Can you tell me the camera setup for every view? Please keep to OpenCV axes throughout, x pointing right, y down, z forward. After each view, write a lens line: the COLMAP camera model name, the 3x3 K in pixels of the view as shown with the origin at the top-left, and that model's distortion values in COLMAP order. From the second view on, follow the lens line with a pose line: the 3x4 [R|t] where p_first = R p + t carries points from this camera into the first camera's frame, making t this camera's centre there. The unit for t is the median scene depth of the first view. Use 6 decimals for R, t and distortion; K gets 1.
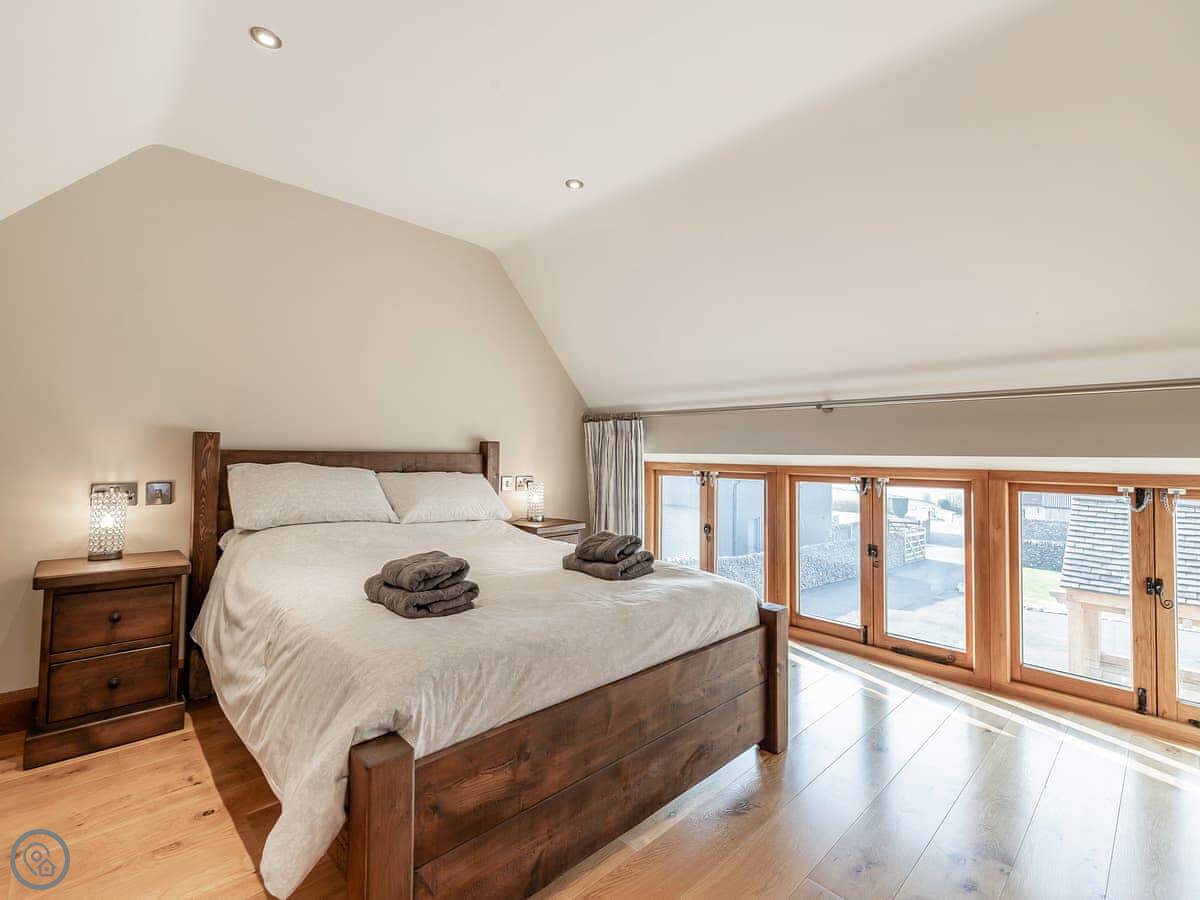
lens RADIAL K [[537.8, 0, 603.3], [0, 537.8, 462.4], [0, 0, 1]] dist [0.003744, -0.000312]
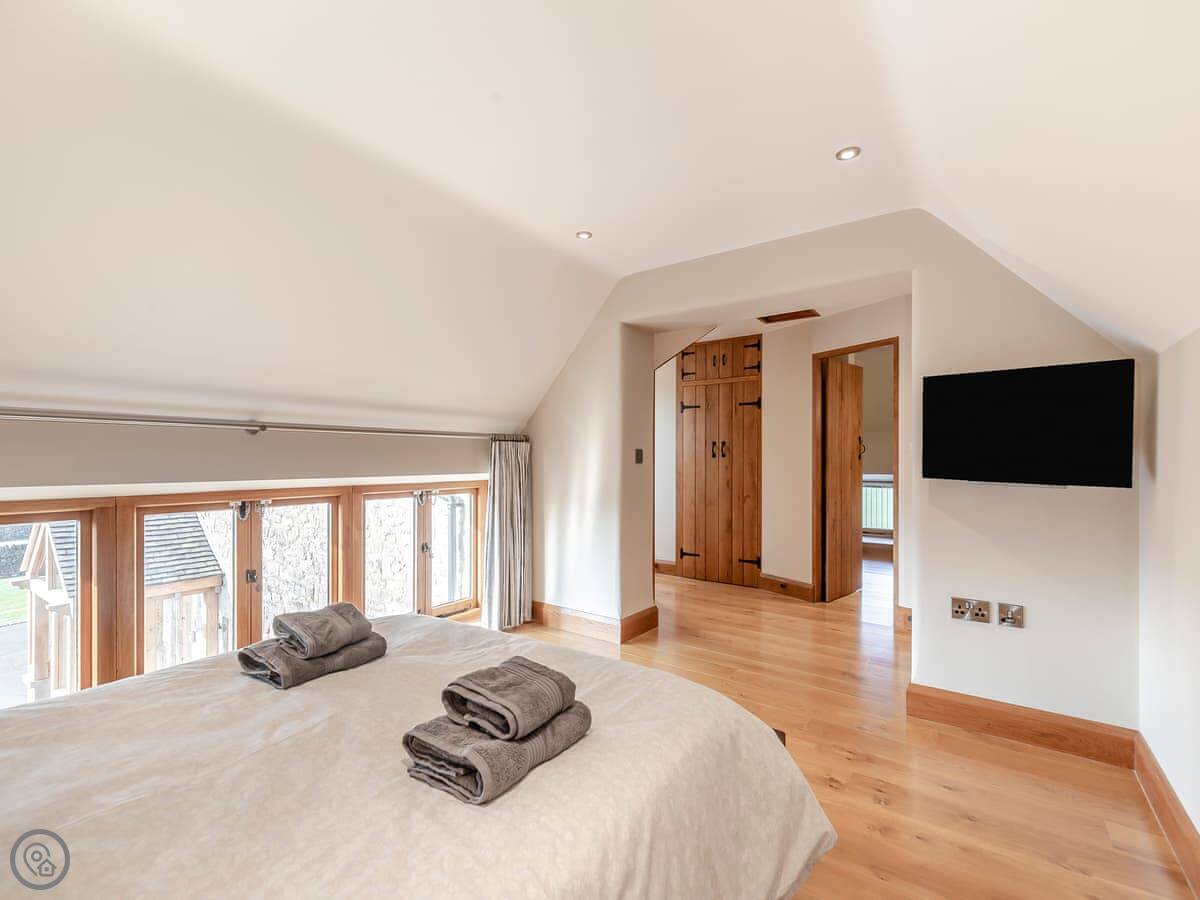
lens RADIAL K [[537.8, 0, 603.3], [0, 537.8, 462.4], [0, 0, 1]] dist [0.003744, -0.000312]
pose [[-0.167986, 0.005047, 0.985776, -0.587415], [0.042933, 0.999076, 0.002201, -0.016465], [-0.984854, 0.042692, -0.168048, 0.547534]]
